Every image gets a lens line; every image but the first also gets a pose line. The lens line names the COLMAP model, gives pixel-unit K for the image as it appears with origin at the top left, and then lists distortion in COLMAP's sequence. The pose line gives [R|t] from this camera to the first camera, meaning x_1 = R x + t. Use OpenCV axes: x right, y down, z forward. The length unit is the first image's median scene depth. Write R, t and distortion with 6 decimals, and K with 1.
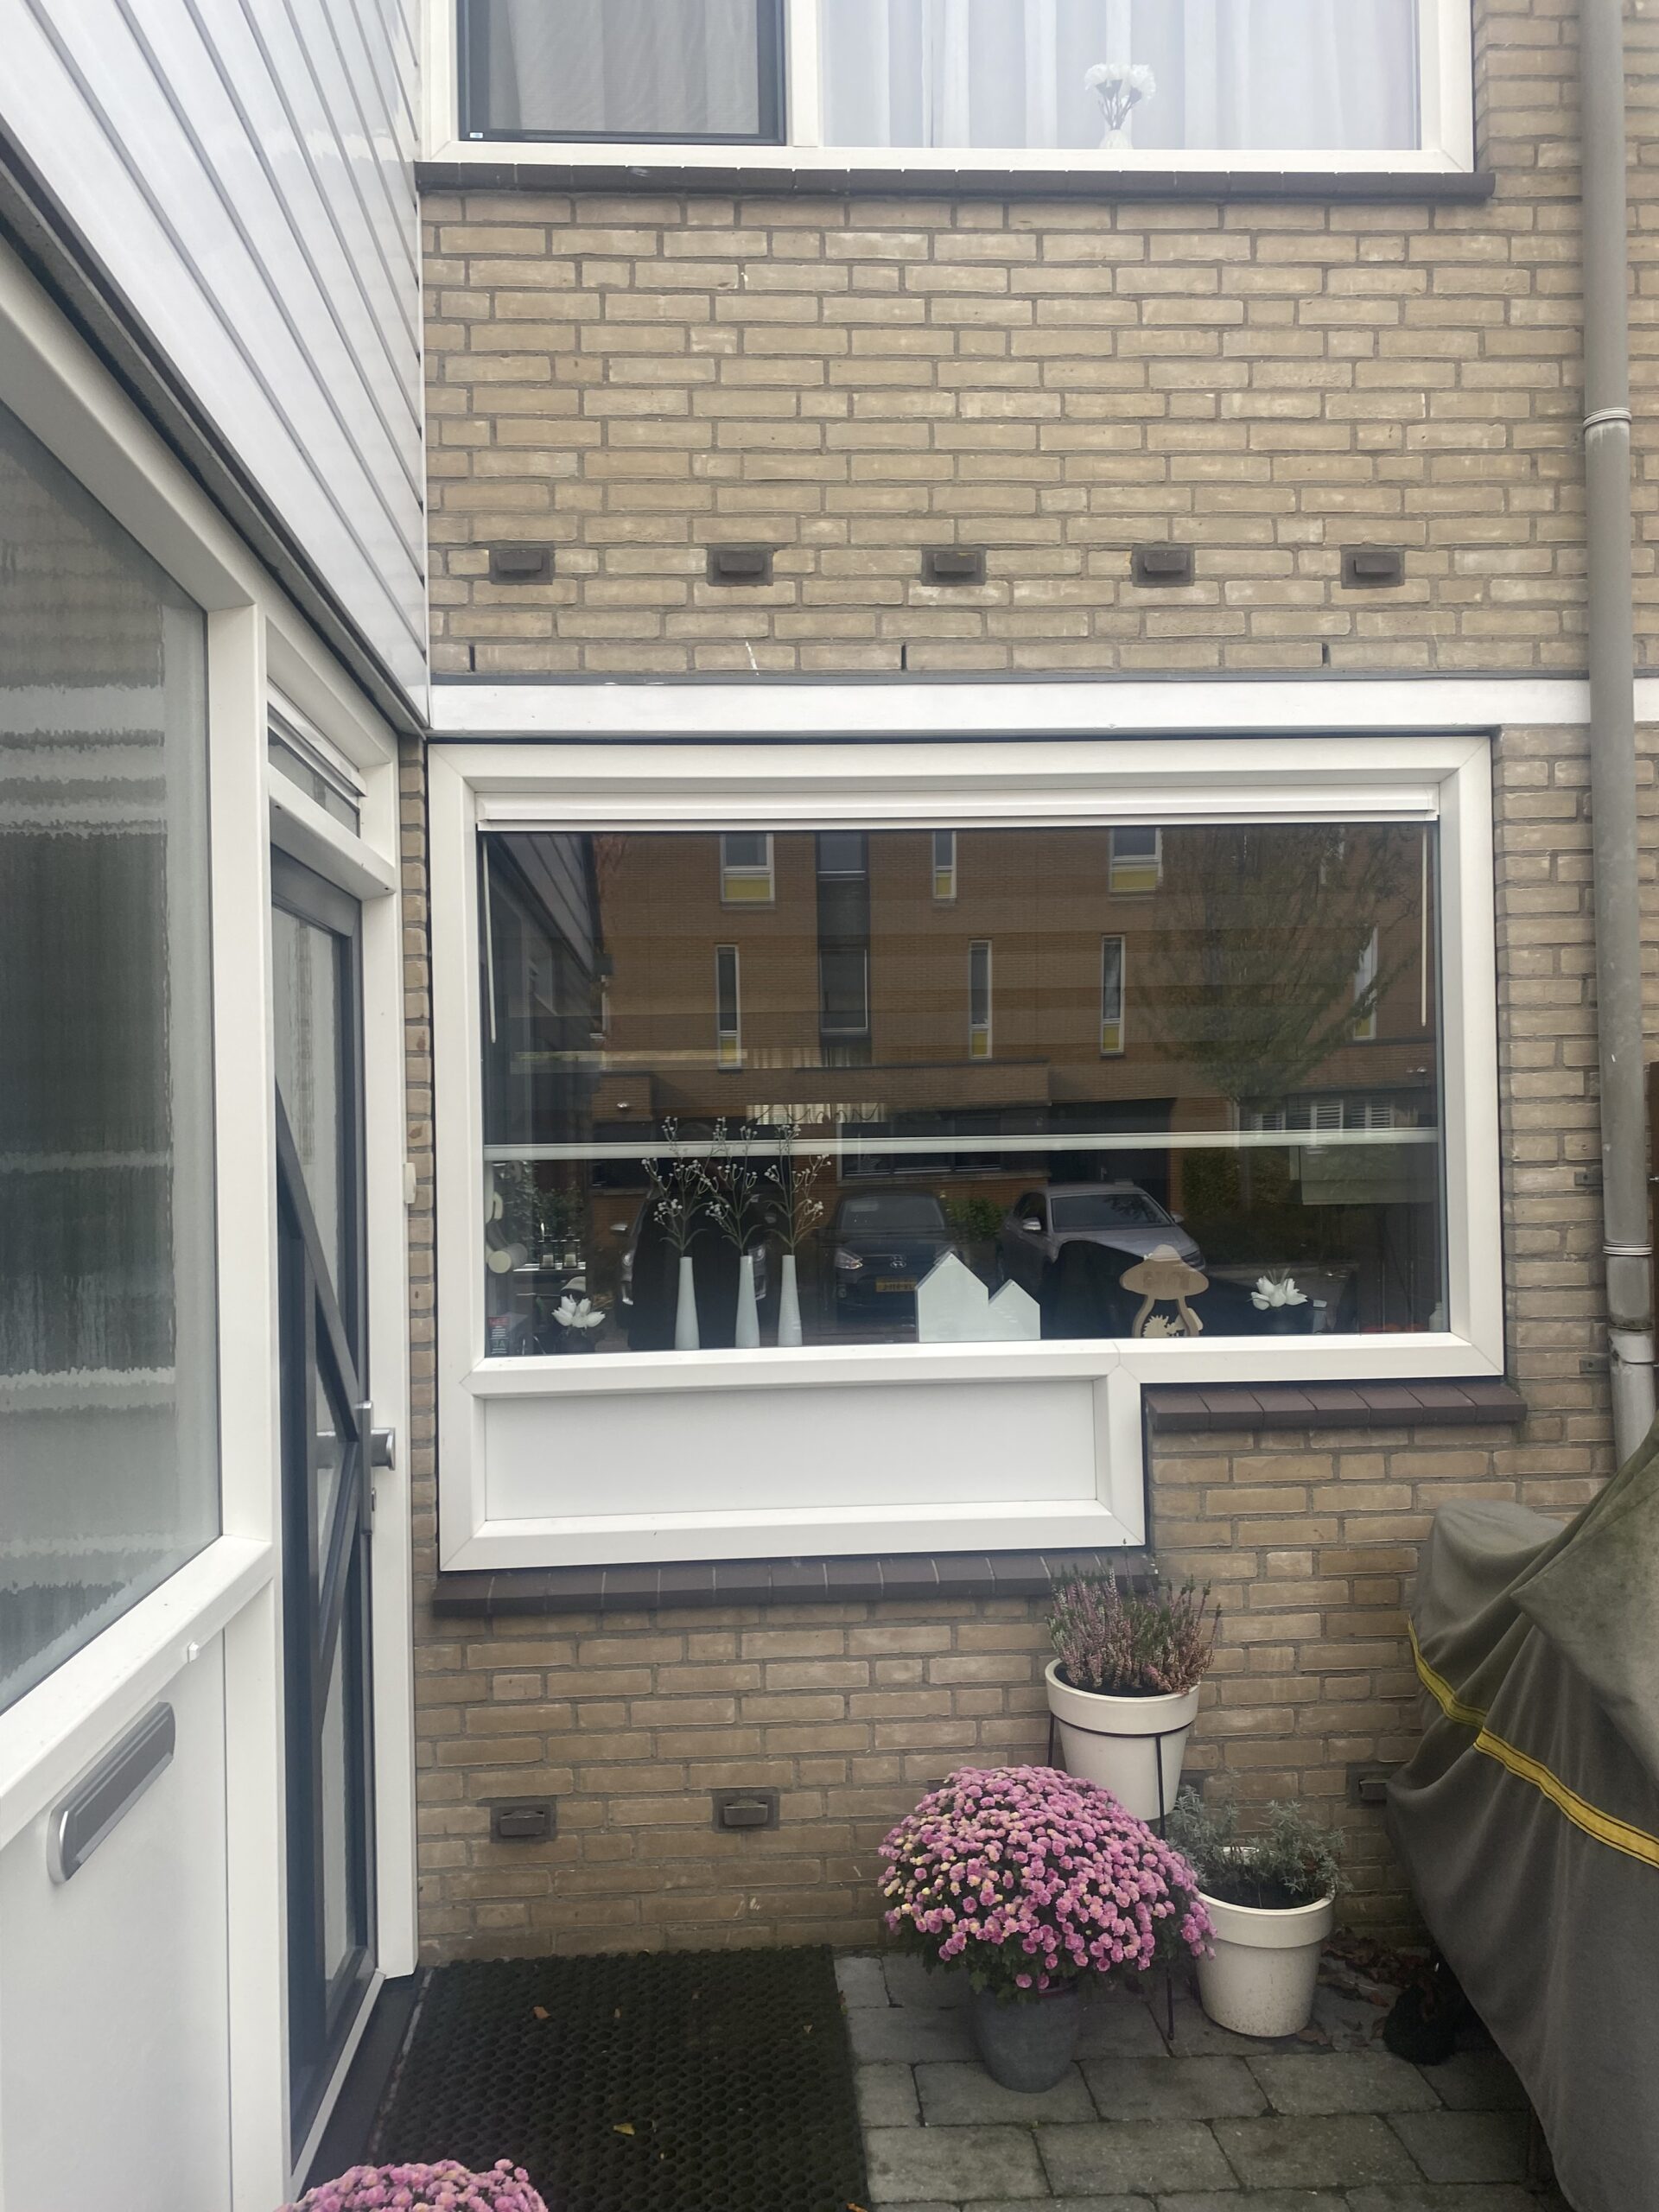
lens RADIAL K [[1699.9, 0, 837.6], [0, 1699.9, 1118.1], [0, 0, 1]] dist [0.022816, -0.017066]
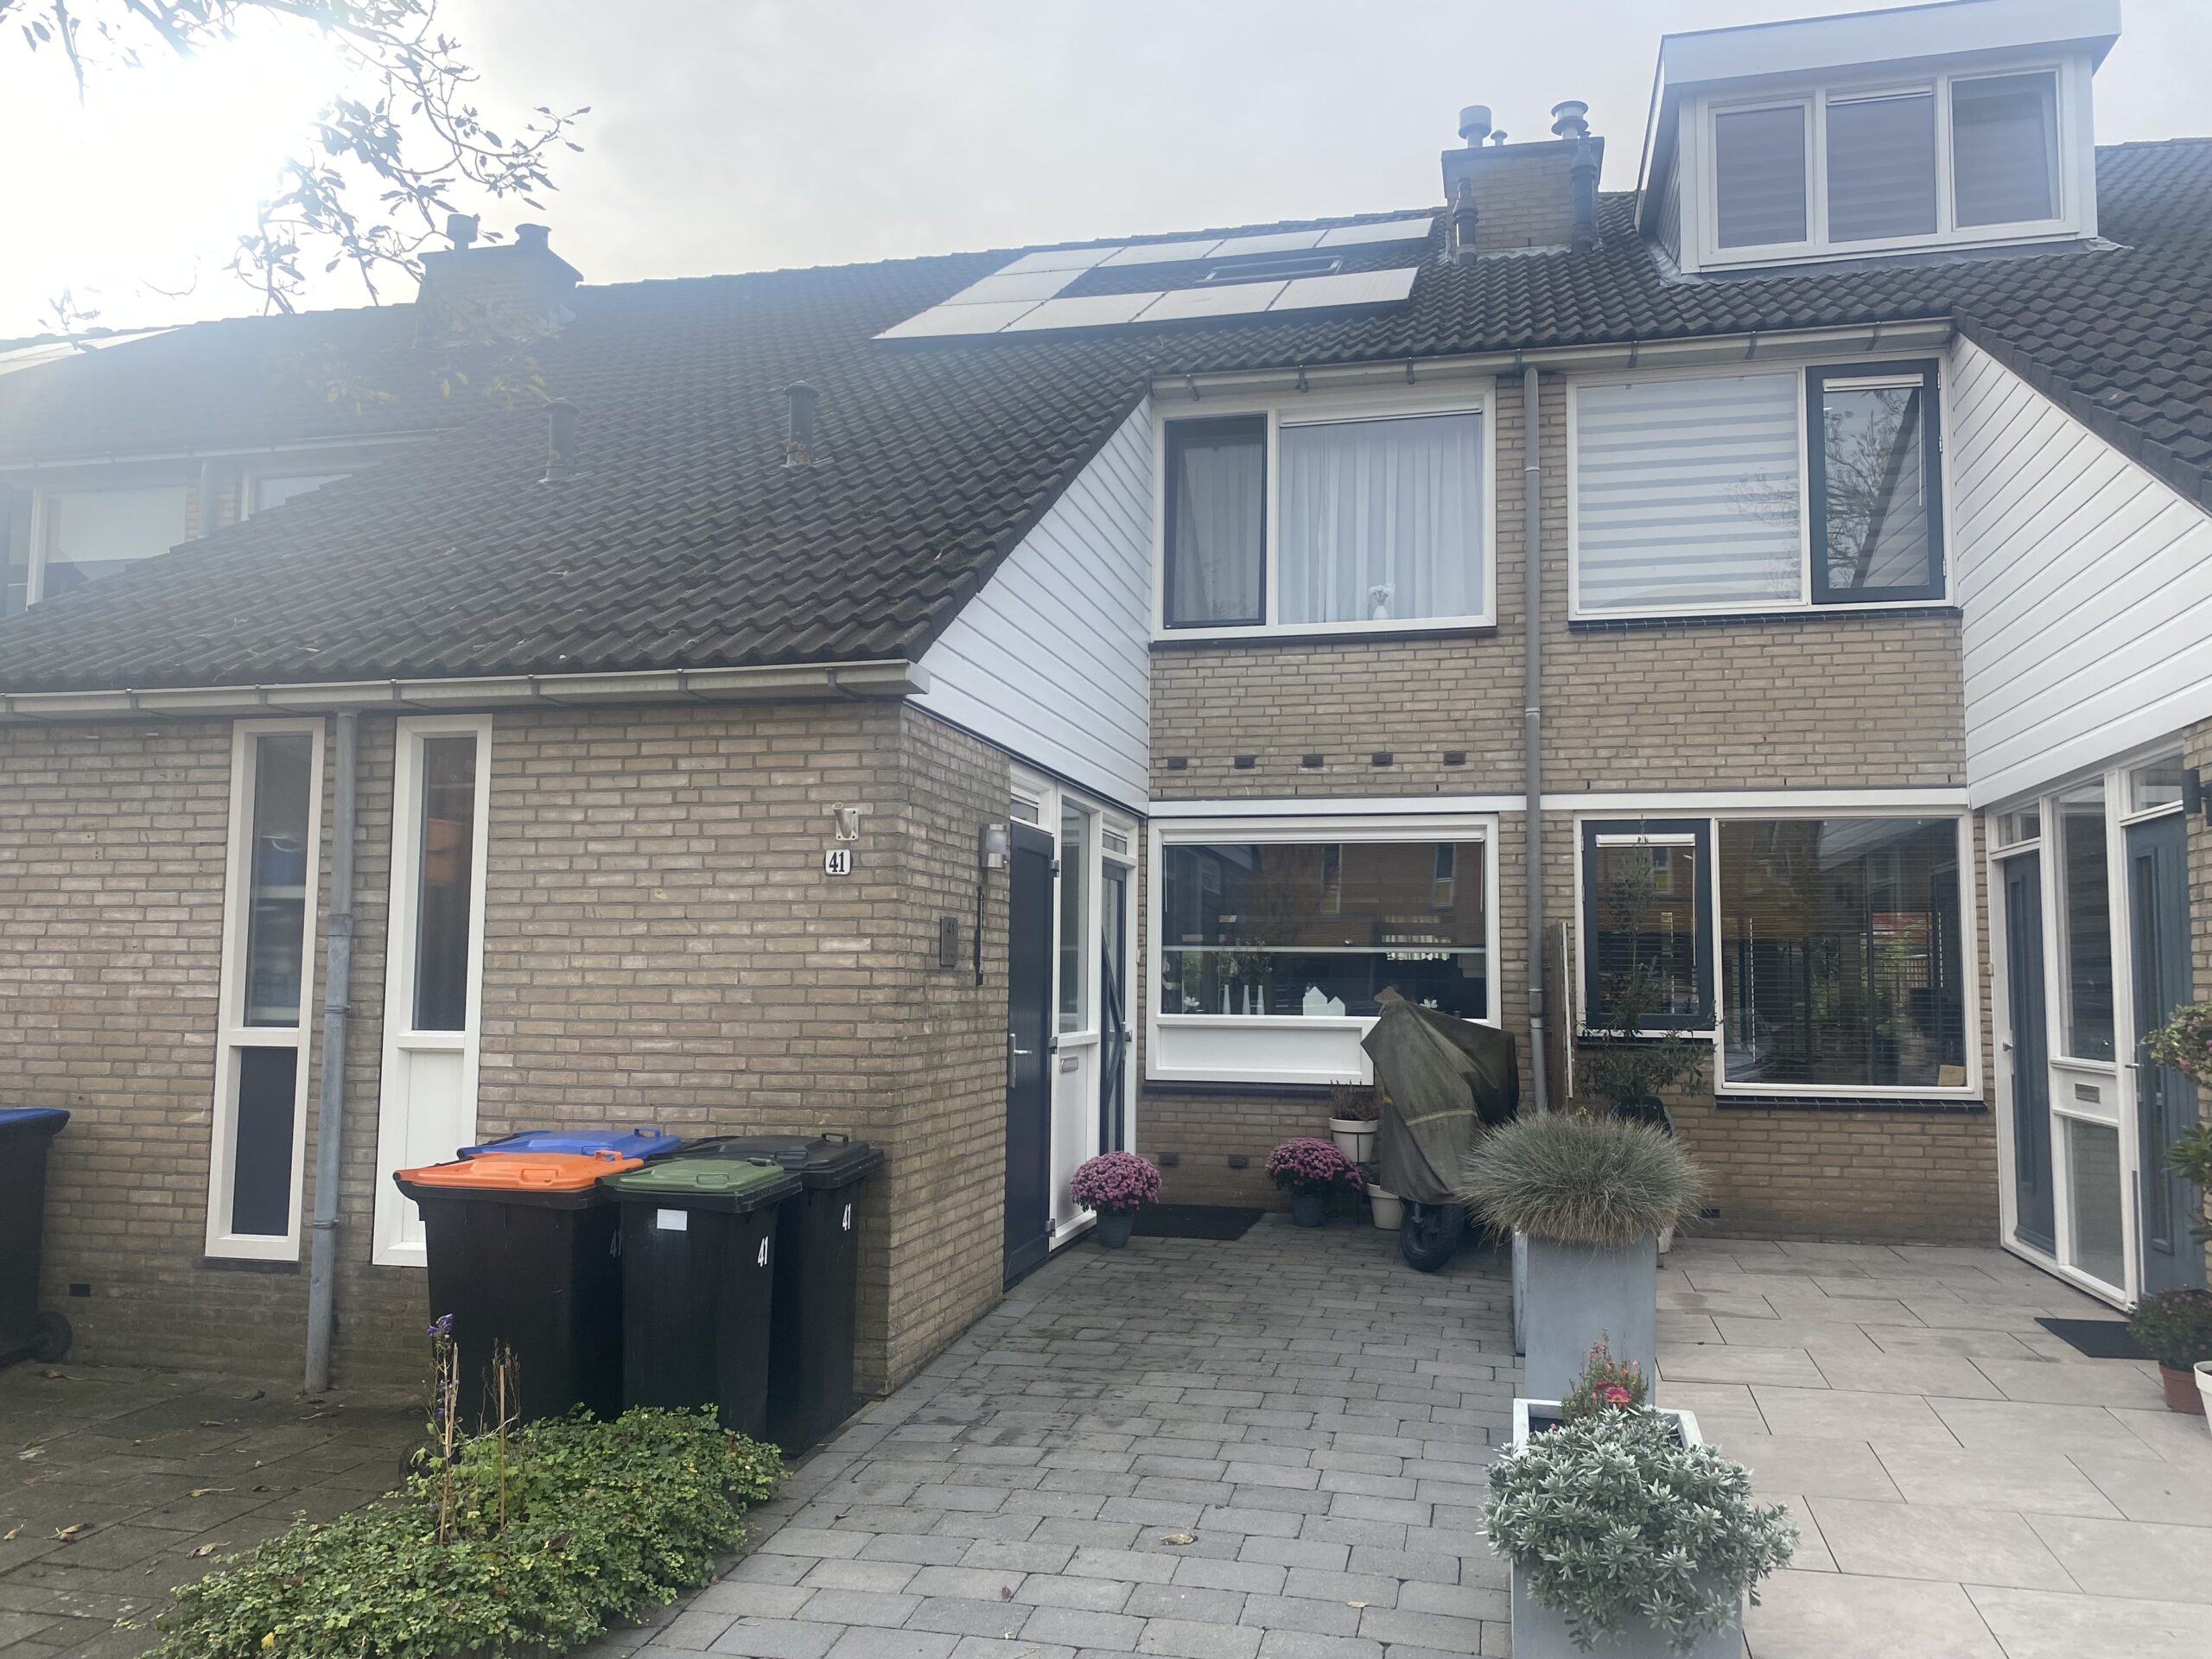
lens RADIAL K [[1699.9, 0, 1107.5], [0, 1699.9, 828.6], [0, 0, 1]] dist [0.022816, -0.017066]
pose [[0.954990, 0.003104, -0.296623, 0.625872], [-0.025795, 0.997026, -0.072615, 0.031910], [0.295516, 0.076998, 0.952230, -2.034205]]
